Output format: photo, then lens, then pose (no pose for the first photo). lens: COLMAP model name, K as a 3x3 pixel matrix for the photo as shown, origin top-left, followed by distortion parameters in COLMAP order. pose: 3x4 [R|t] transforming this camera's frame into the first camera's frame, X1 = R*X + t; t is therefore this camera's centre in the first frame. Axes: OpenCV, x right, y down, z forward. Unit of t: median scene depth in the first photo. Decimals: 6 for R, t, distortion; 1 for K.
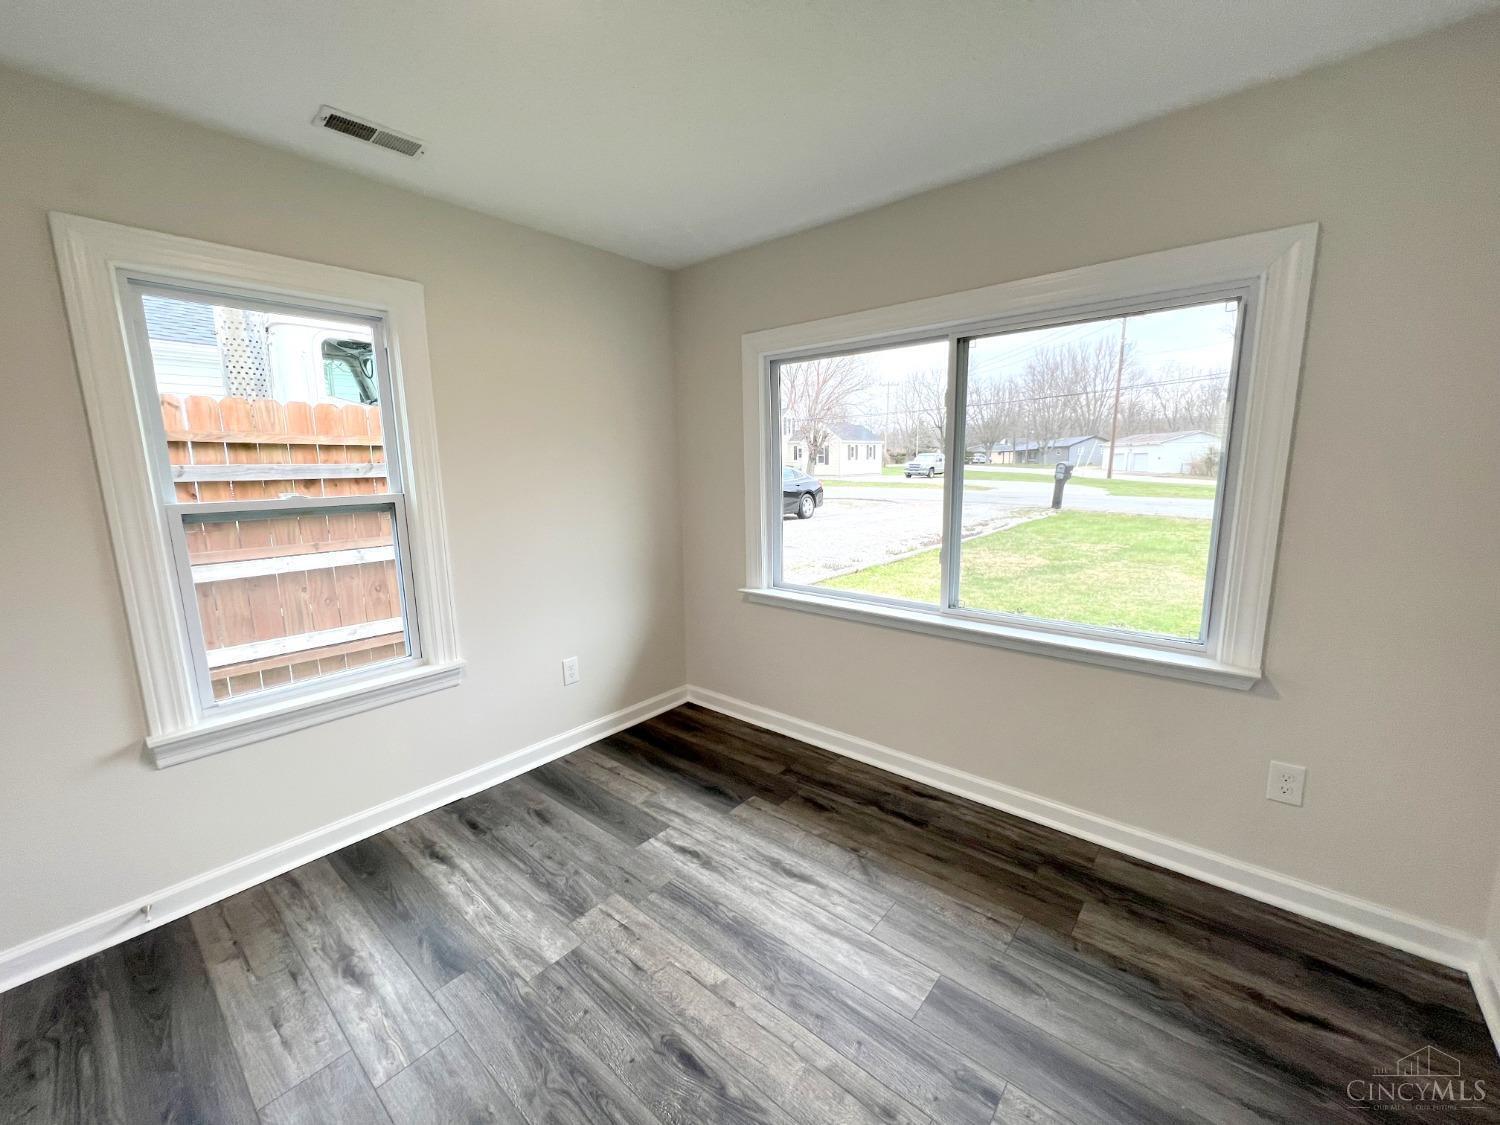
lens RADIAL K [[606.4, 0, 752.0], [0, 606.4, 573.3], [0, 0, 1]] dist [0.000977, 0.000050]
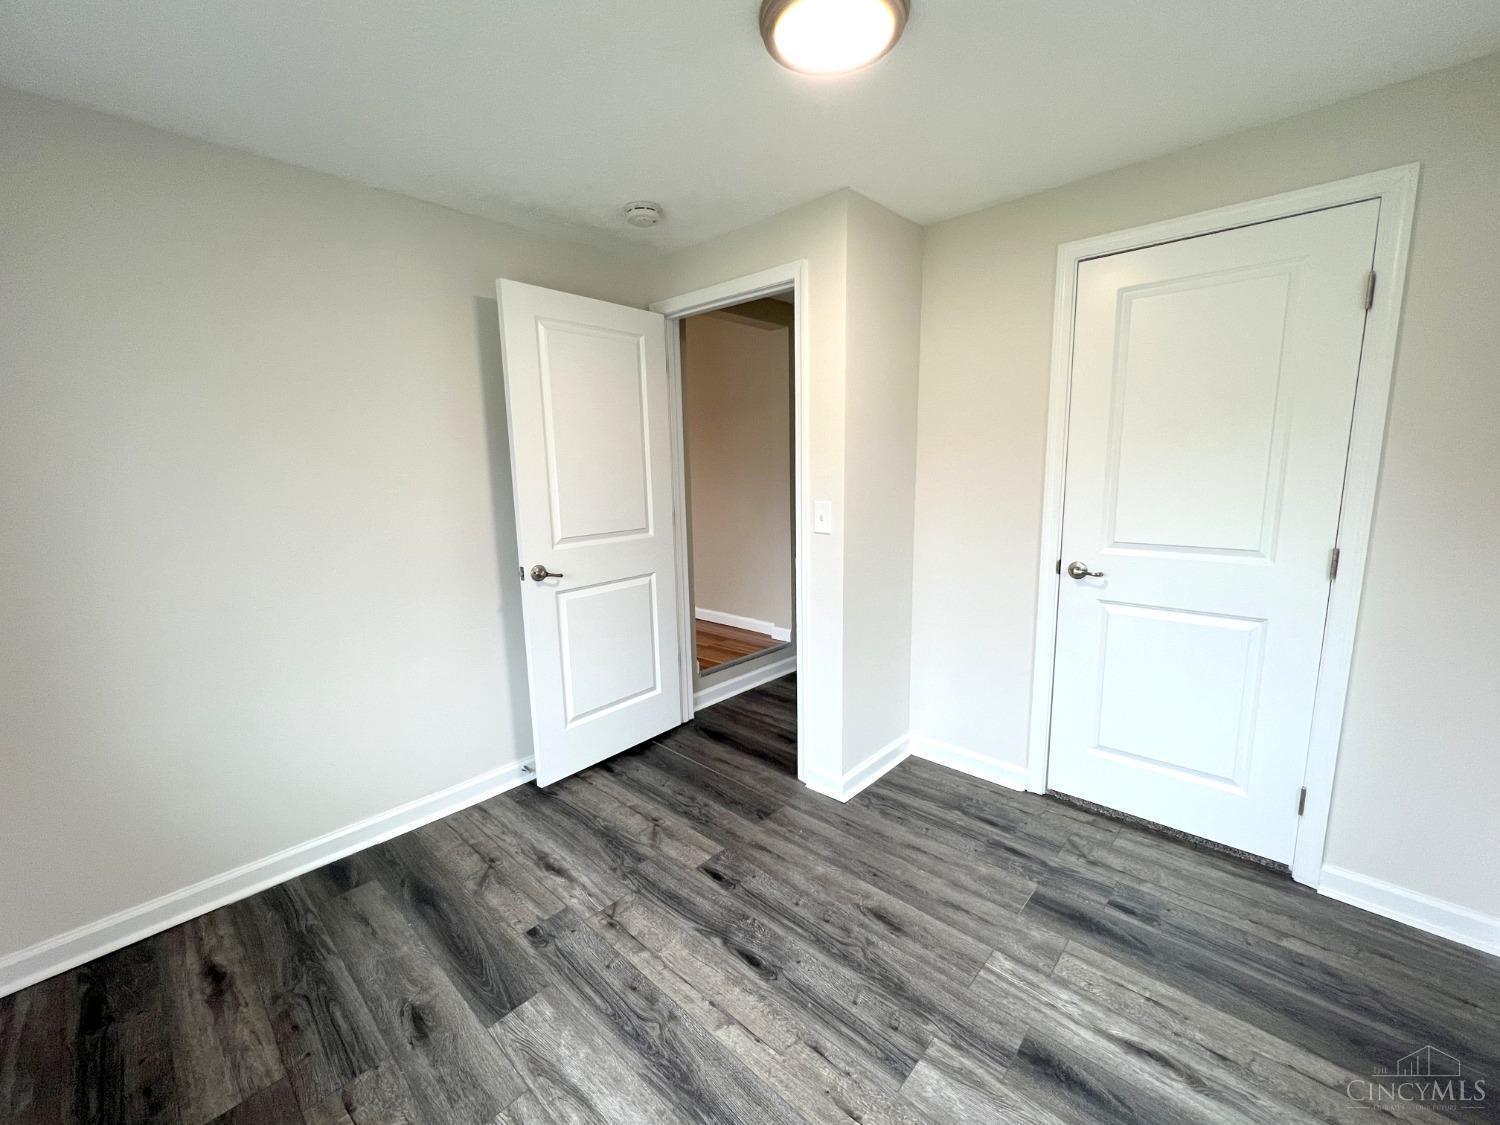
lens RADIAL K [[606.4, 0, 751.0], [0, 606.4, 560.4], [0, 0, 1]] dist [0.000977, 0.000050]
pose [[-0.998396, 0.026688, 0.049932, -0.169973], [0.041748, 0.942755, 0.330864, -0.329026], [-0.038244, 0.332417, -0.942357, 1.729432]]
